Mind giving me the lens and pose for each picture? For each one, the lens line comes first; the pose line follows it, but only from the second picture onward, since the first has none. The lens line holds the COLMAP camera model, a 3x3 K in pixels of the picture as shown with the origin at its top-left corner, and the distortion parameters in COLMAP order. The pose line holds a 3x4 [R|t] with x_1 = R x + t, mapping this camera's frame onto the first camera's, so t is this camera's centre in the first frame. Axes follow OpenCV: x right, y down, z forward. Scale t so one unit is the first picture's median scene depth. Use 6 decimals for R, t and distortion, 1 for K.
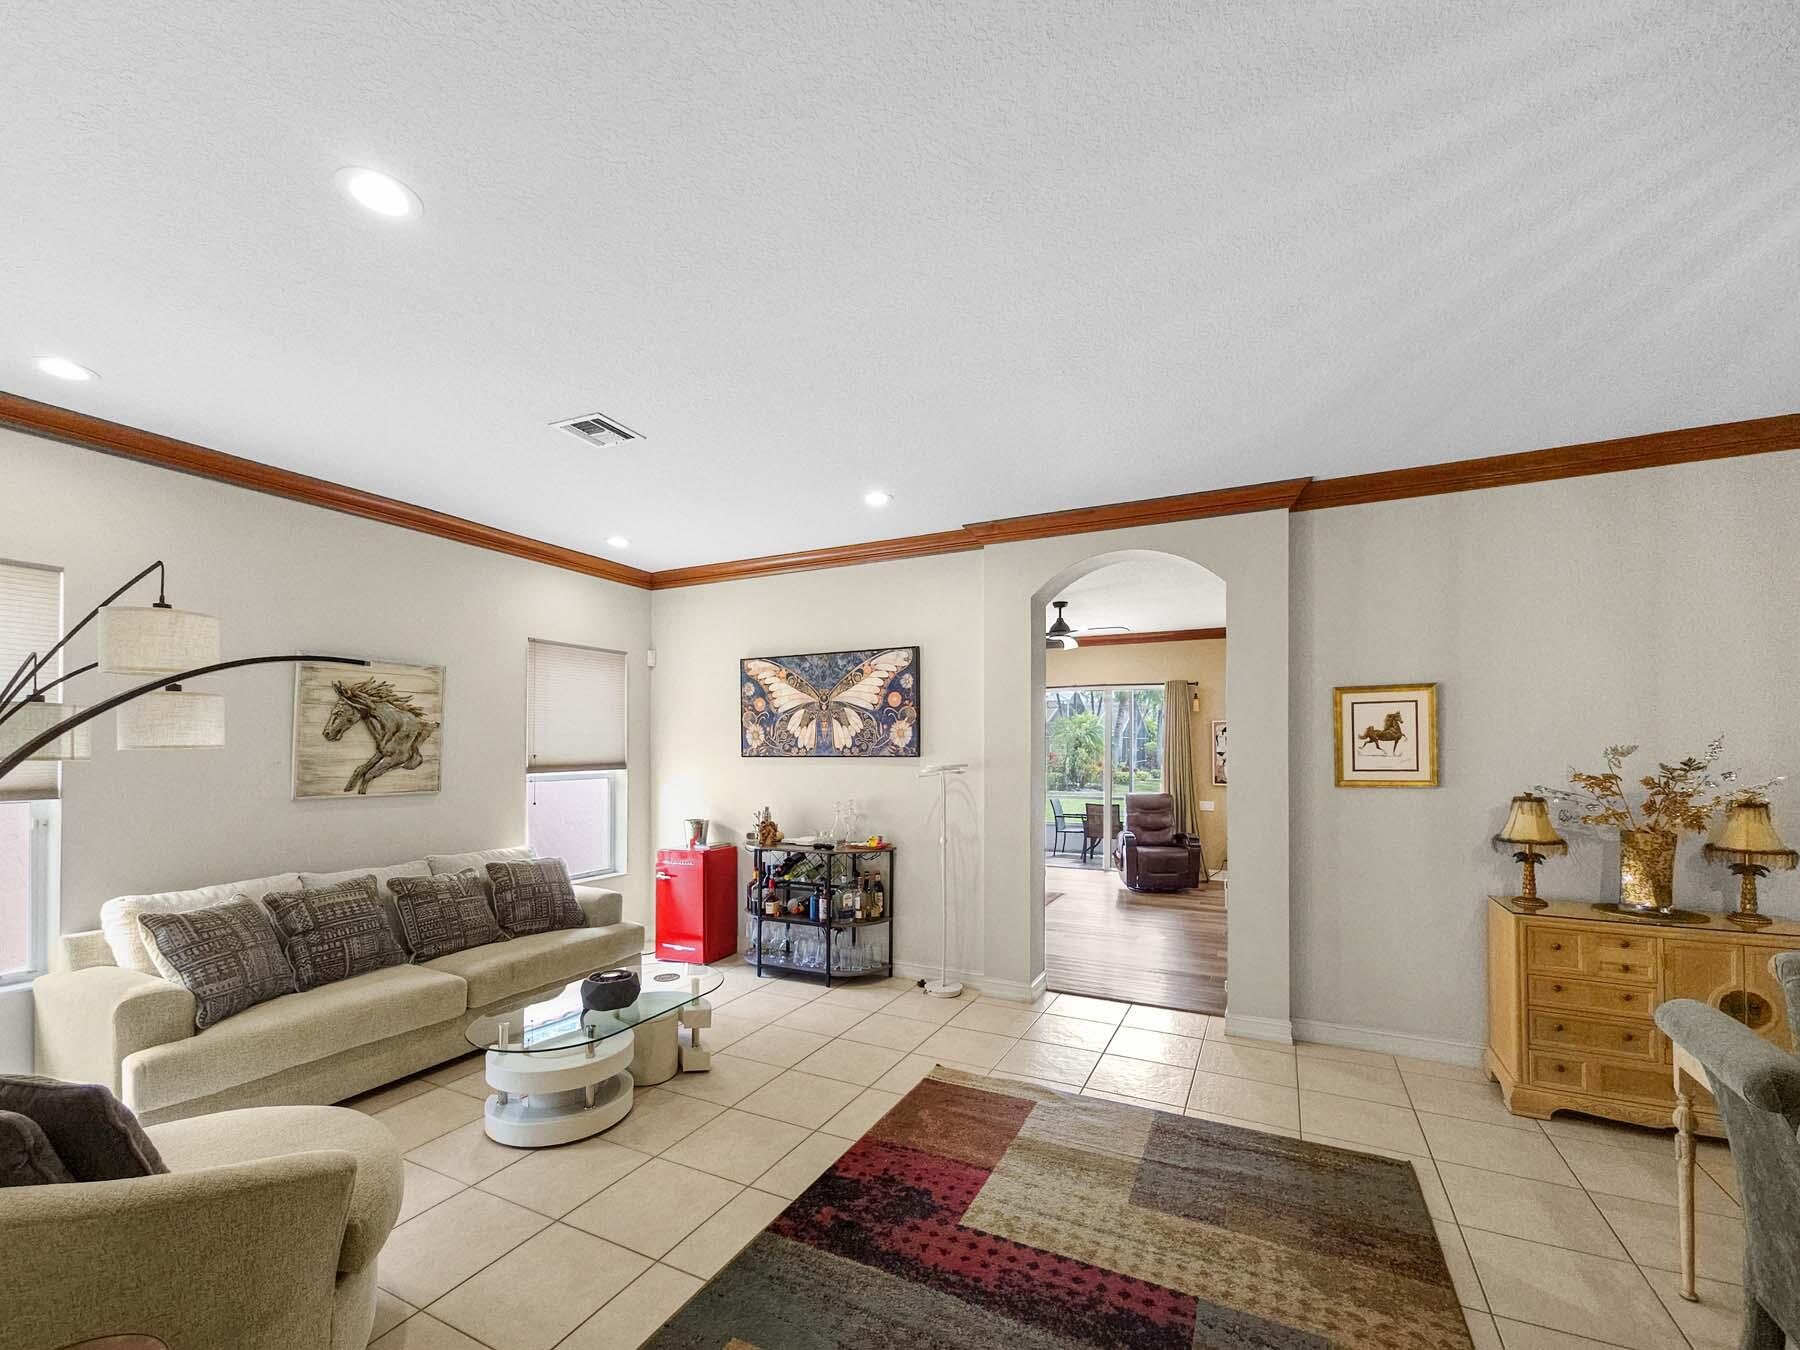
lens RADIAL K [[754.2, 0, 903.8], [0, 754.2, 744.1], [0, 0, 1]] dist [-0.000497, 0.005302]
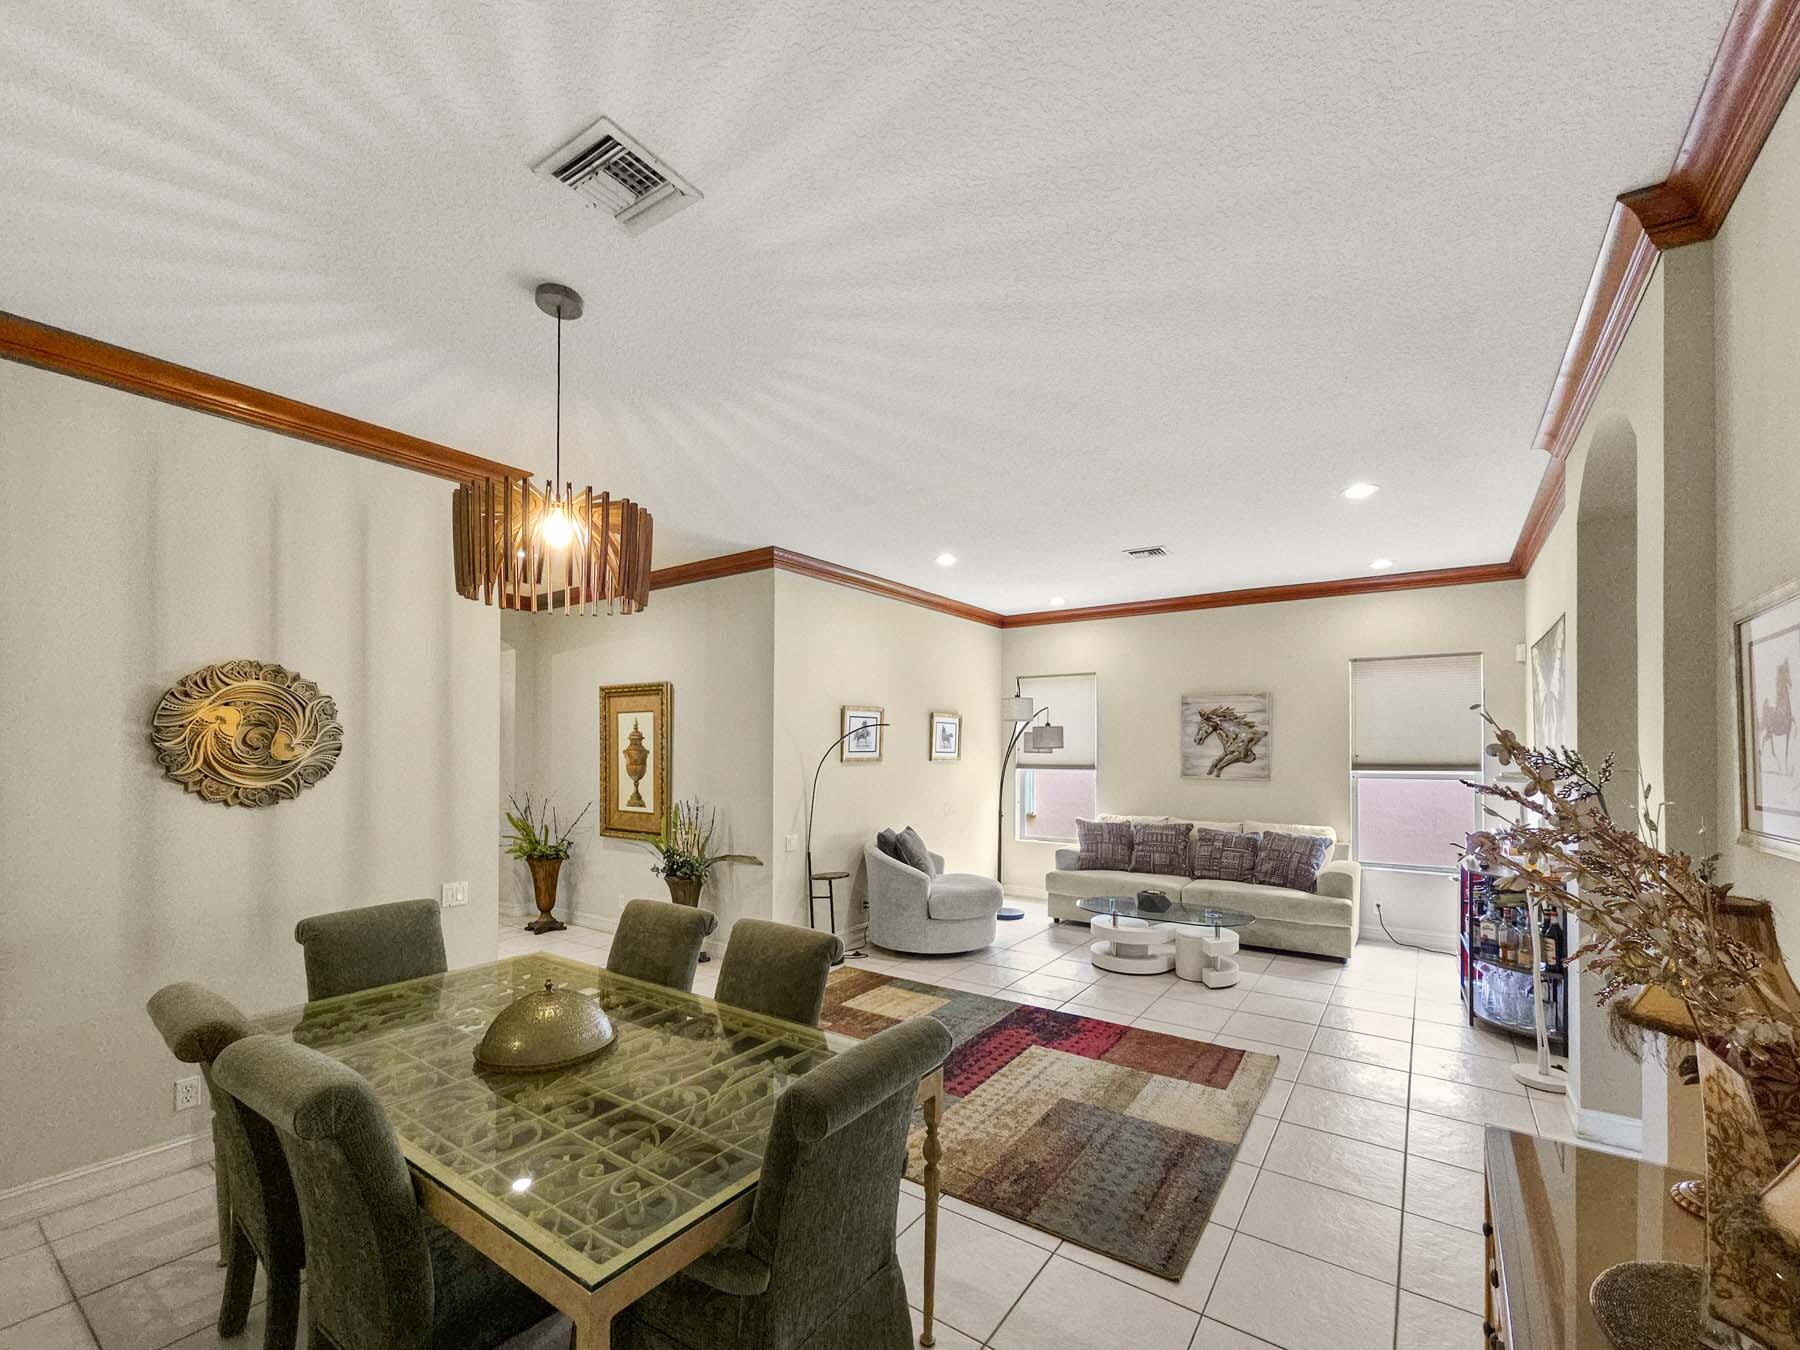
lens RADIAL K [[754.2, 0, 903.8], [0, 754.2, 744.1], [0, 0, 1]] dist [-0.000497, 0.005302]
pose [[-0.146246, -0.009166, -0.989206, 0.978694], [-0.000648, 0.999958, -0.009170, 0.010045], [0.989248, -0.000700, -0.146246, 0.559151]]
